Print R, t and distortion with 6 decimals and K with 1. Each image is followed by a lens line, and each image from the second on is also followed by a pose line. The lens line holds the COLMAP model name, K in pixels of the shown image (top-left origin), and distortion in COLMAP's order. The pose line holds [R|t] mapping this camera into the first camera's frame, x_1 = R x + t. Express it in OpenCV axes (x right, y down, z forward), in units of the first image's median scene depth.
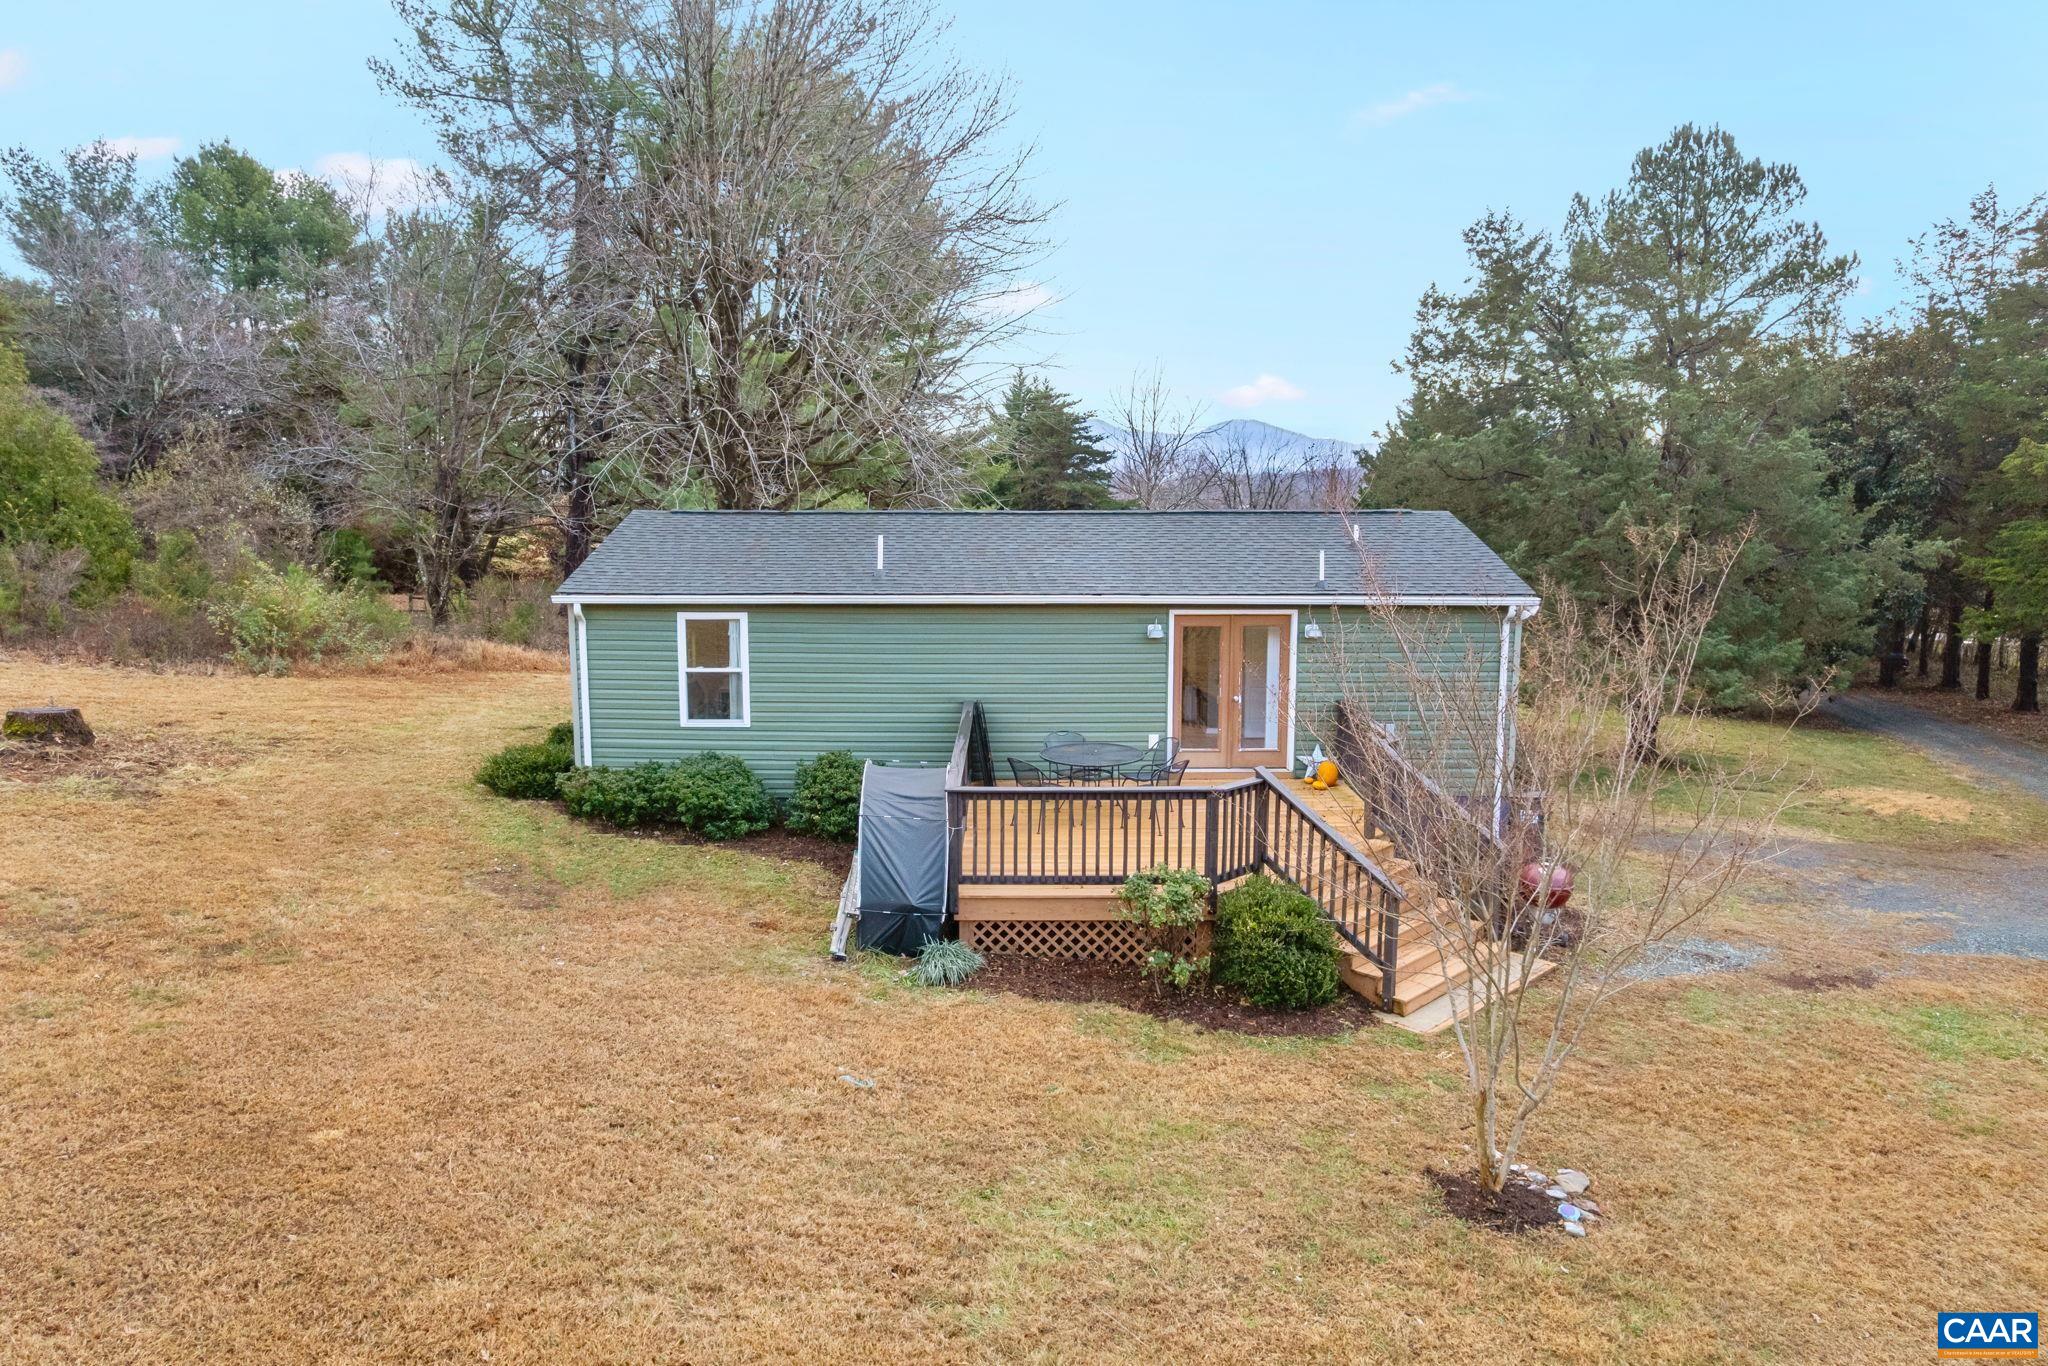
lens RADIAL K [[1346.1, 0, 1024.0], [0, 1346.1, 683.0], [0, 0, 1]] dist [-0.091657, 0.078126]
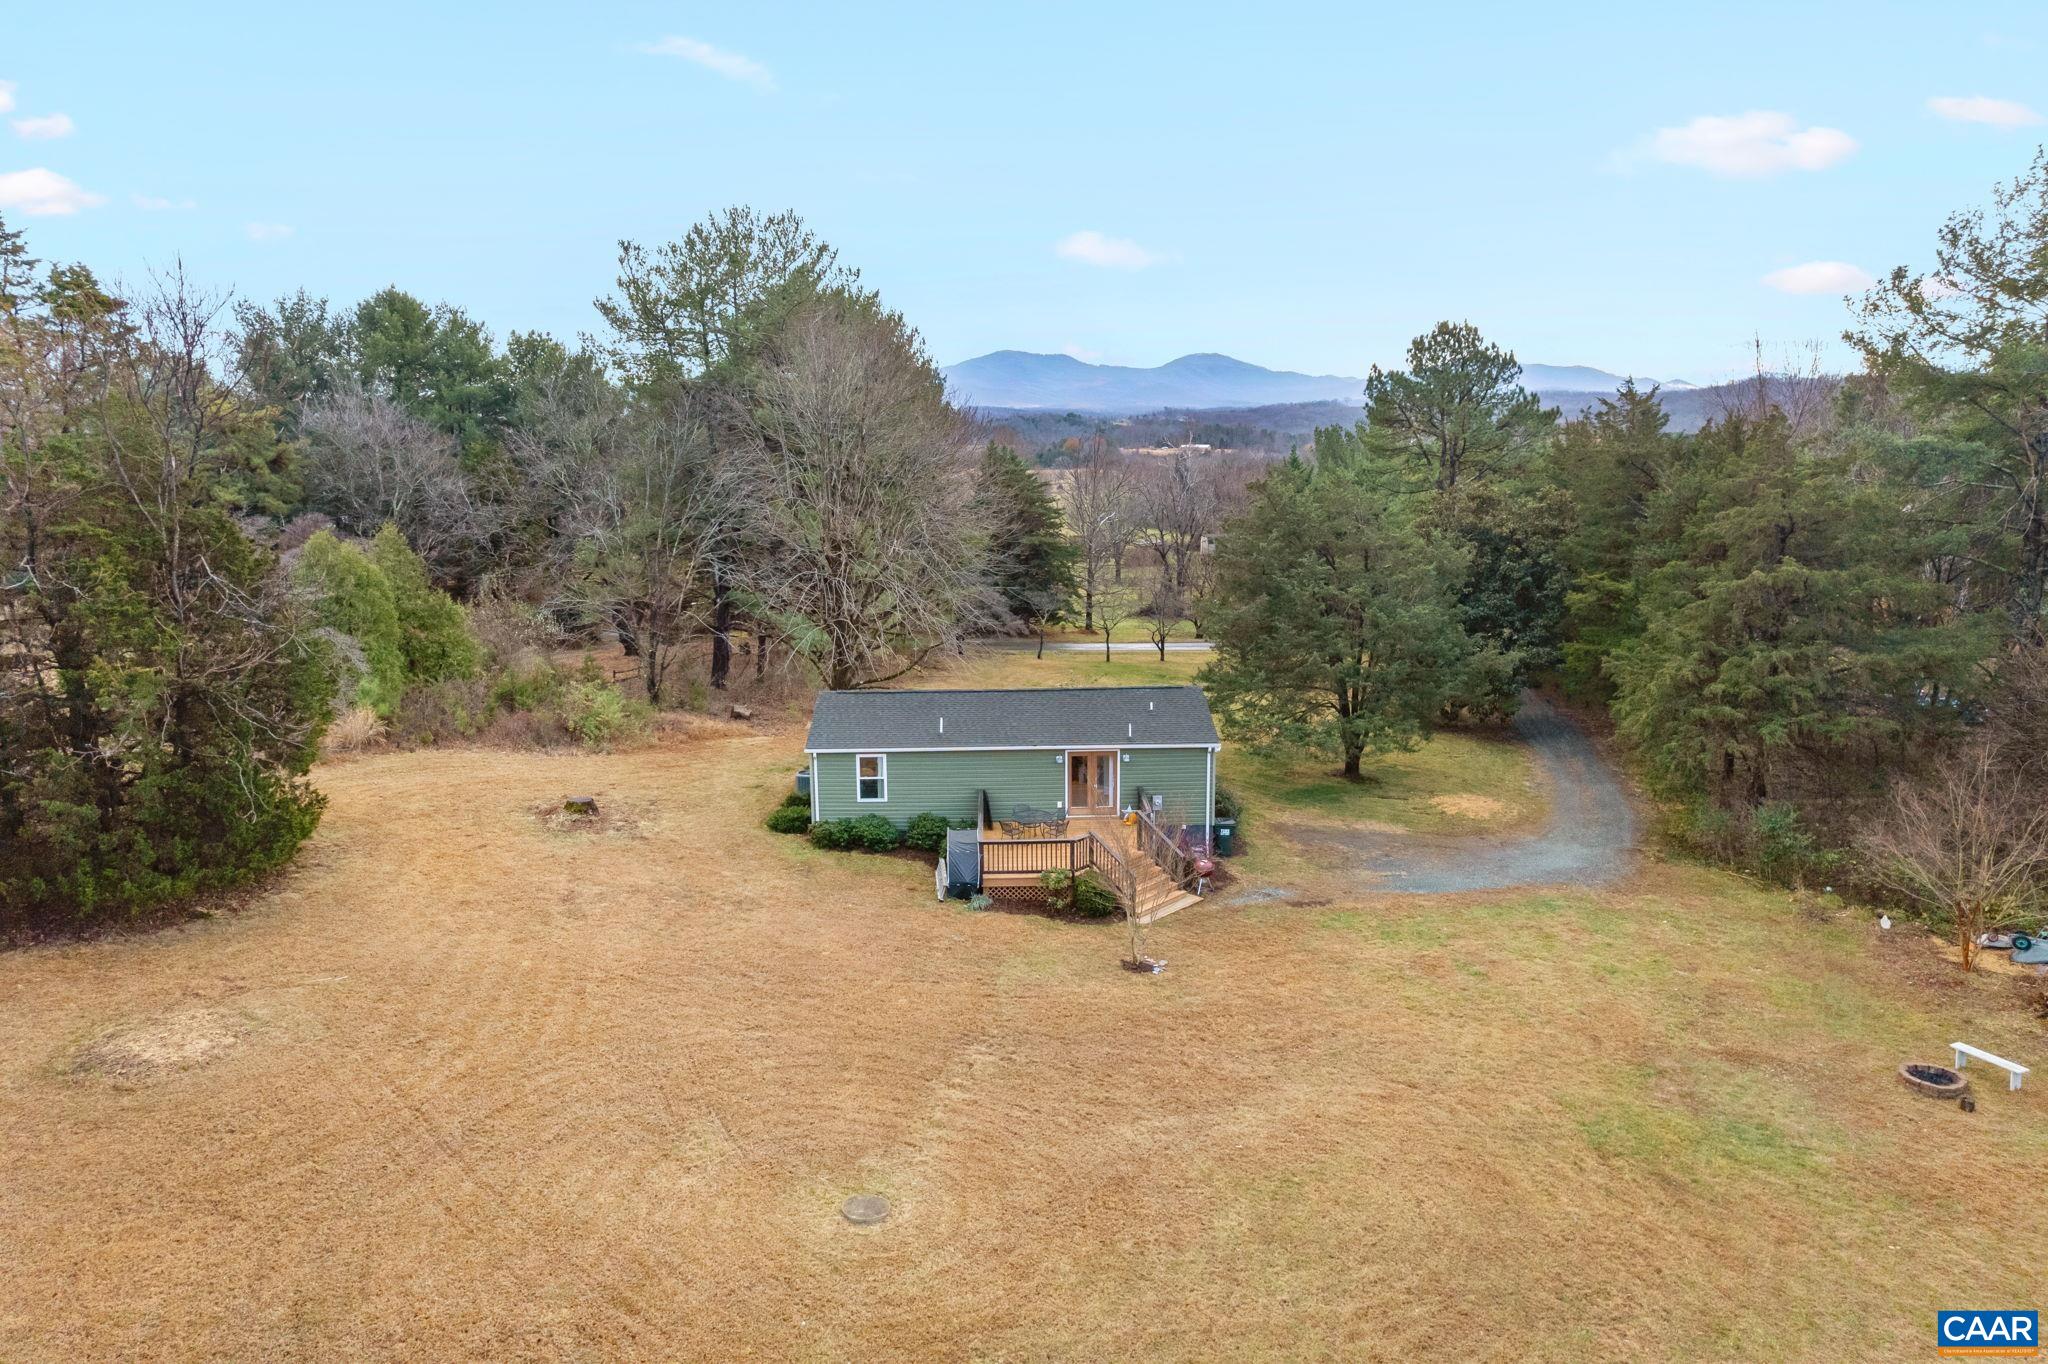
lens RADIAL K [[1346.1, 0, 1024.0], [0, 1346.1, 682.0], [0, 0, 1]] dist [-0.091657, 0.078126]
pose [[0.999699, -0.014506, 0.019761, -0.010973], [0.013288, 0.998083, 0.060438, -0.377176], [-0.020600, -0.060158, 0.997976, -1.601915]]
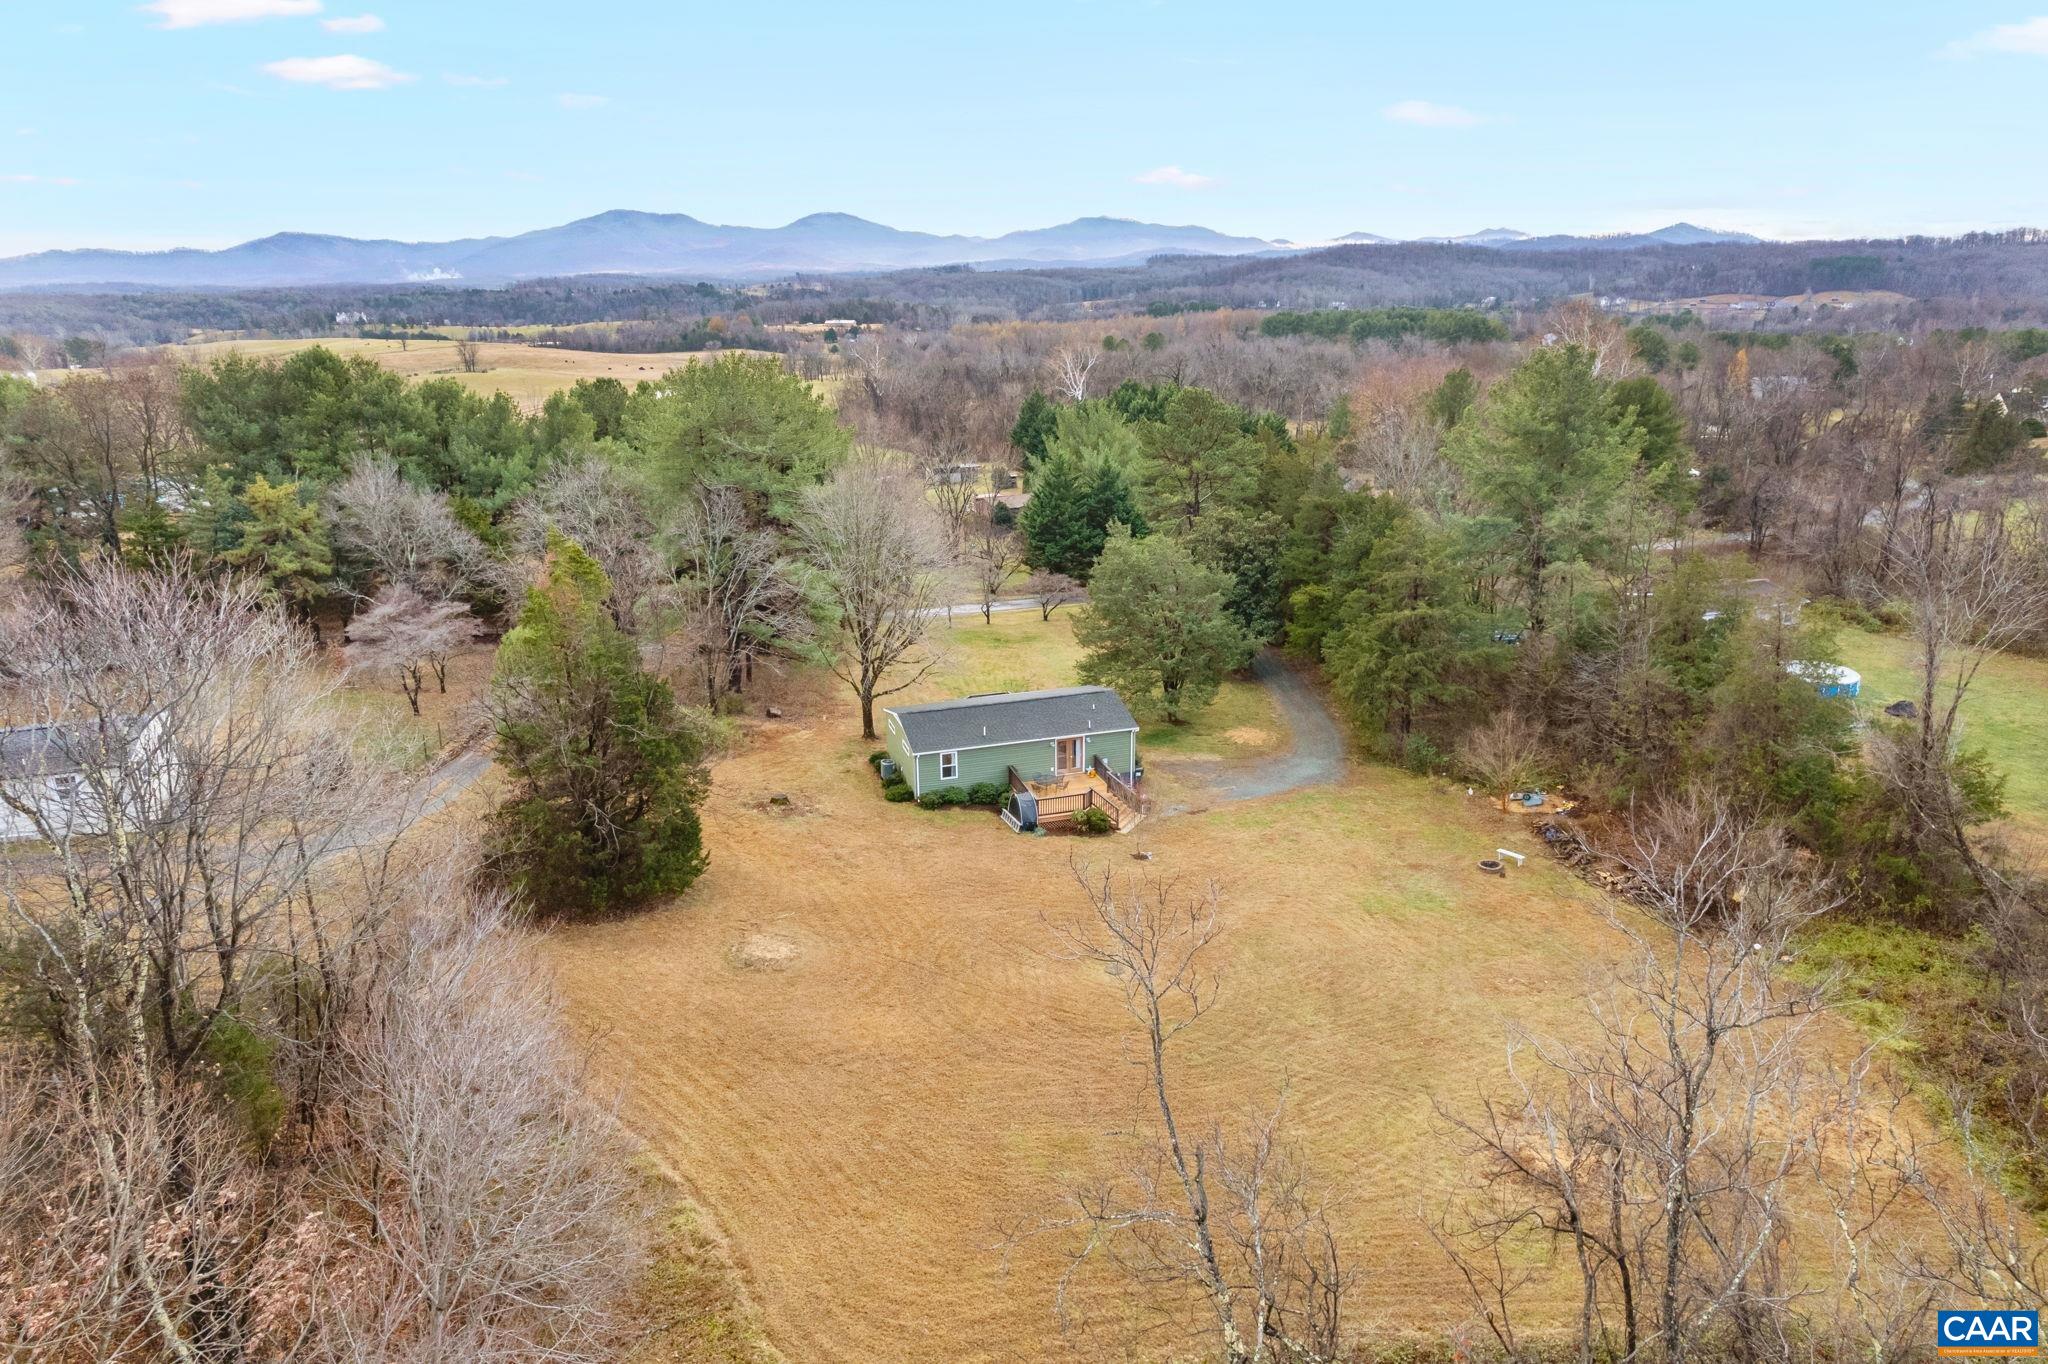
lens RADIAL K [[1398.2, 0, 1024.0], [0, 1398.2, 682.0], [0, 0, 1]] dist [-0.083751, 0.000075]
pose [[0.953551, -0.102351, 0.283310, -1.417461], [0.053286, 0.982988, 0.175772, -1.181580], [-0.296481, -0.152511, 0.942783, -3.599133]]
